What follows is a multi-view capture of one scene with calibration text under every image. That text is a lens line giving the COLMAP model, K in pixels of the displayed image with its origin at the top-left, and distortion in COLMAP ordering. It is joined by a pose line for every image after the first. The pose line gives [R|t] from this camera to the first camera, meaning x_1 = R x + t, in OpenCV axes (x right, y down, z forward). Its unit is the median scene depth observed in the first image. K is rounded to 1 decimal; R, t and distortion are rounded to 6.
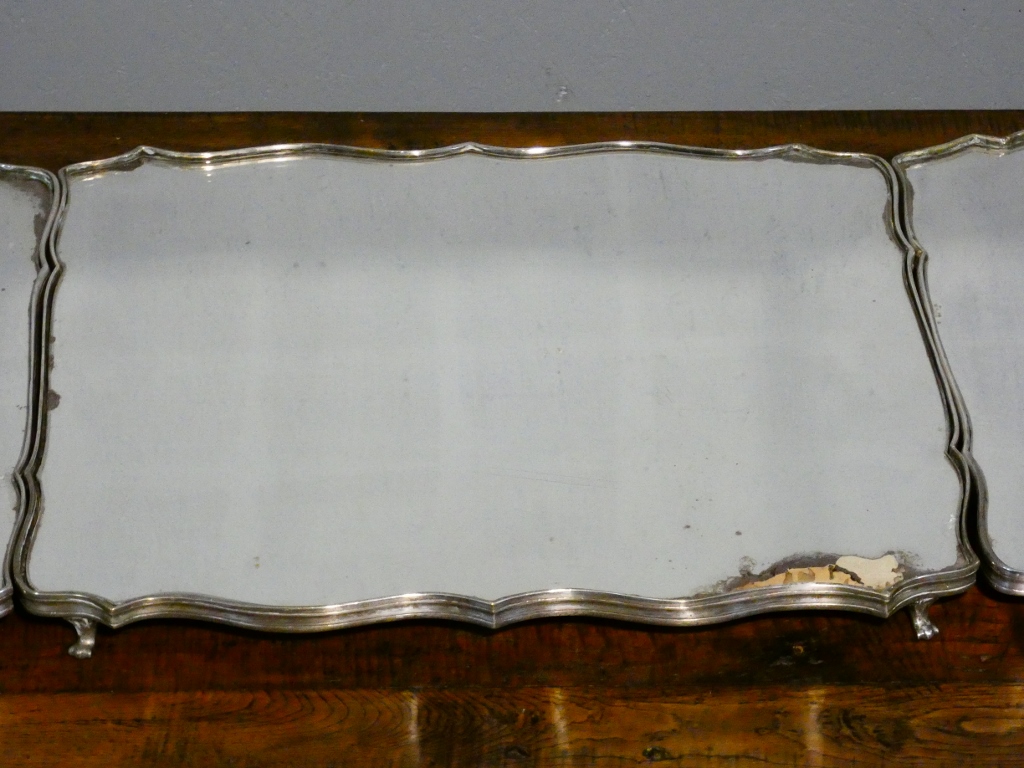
lens RADIAL K [[3597.9, 0, 521.1], [0, 3597.9, 384.3], [0, 0, 1]] dist [0.420351, 0.000000]
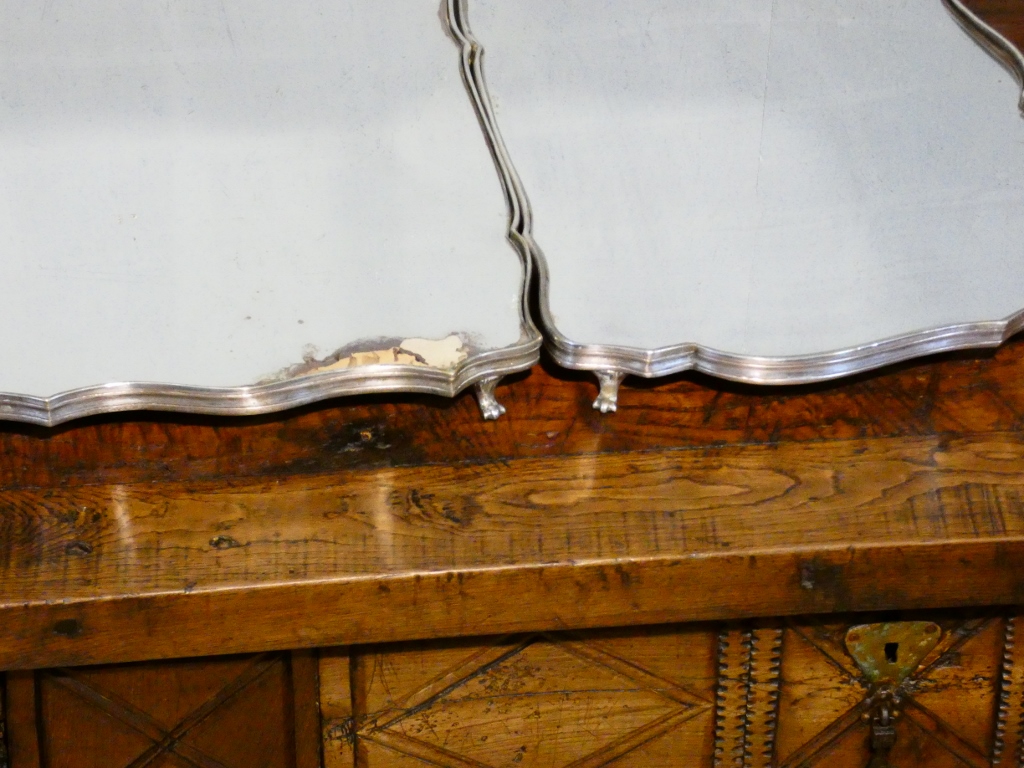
lens RADIAL K [[3597.9, 0, 521.2], [0, 3597.9, 382.4], [0, 0, 1]] dist [0.420351, 0.000000]
pose [[0.993291, -0.042757, 0.107450, 0.013883], [0.041778, 0.999063, 0.011342, 0.049638], [-0.107834, -0.006777, 0.994146, 0.018346]]
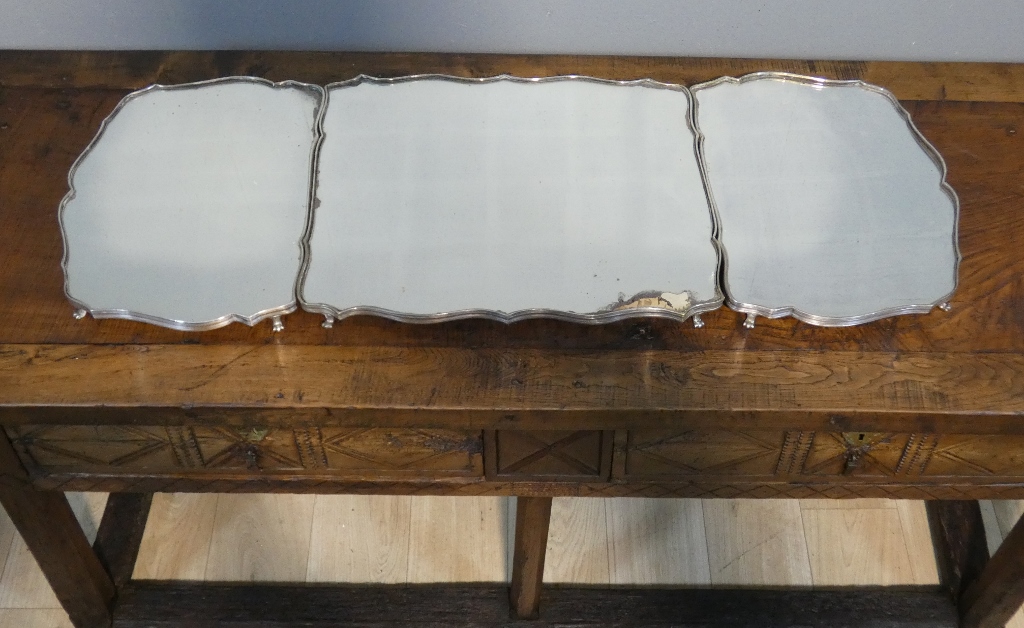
lens RADIAL K [[1178.0, 0, 520.7], [0, 1178.0, 307.9], [0, 0, 1]] dist [-0.022714, 0.000000]
pose [[0.999722, 0.021543, -0.009563, 0.007165], [-0.018822, 0.973881, 0.226277, -0.107145], [0.014188, -0.226034, 0.974016, 0.283745]]
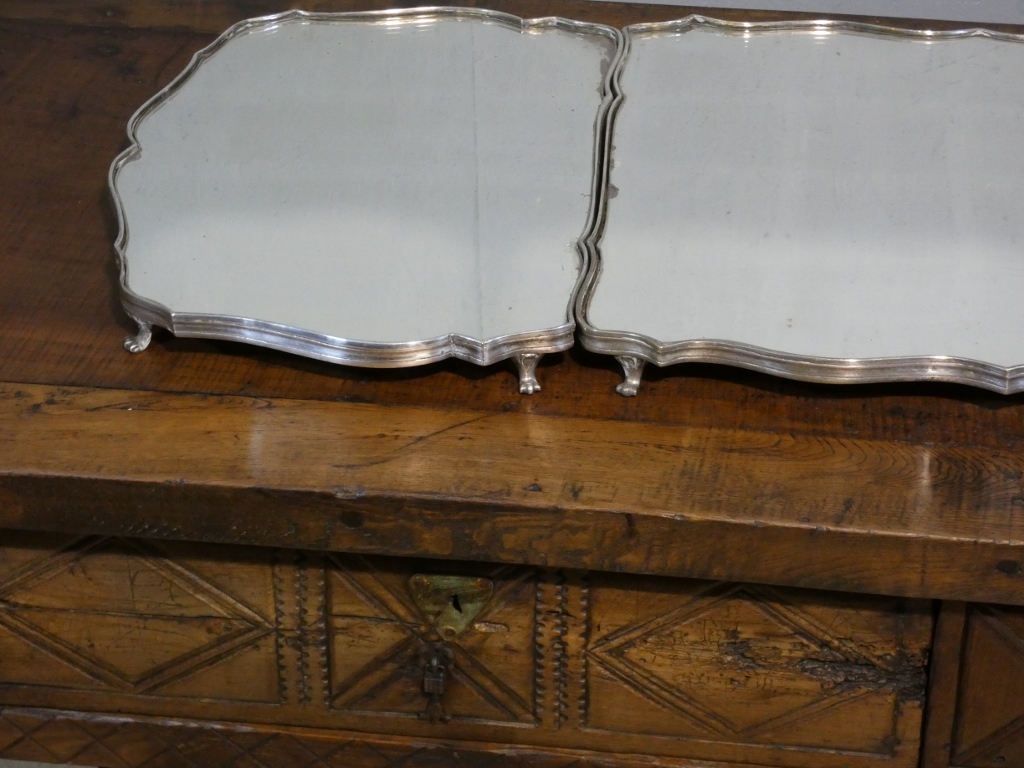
lens RADIAL K [[2650.3, 0, 511.4], [0, 2650.3, 374.7], [0, 0, 1]] dist [0.263385, 0.000000]
pose [[0.989297, 0.078551, -0.122972, -0.055938], [-0.085788, 0.994810, -0.054705, 0.117790], [0.118037, 0.064669, 0.990901, 0.174340]]
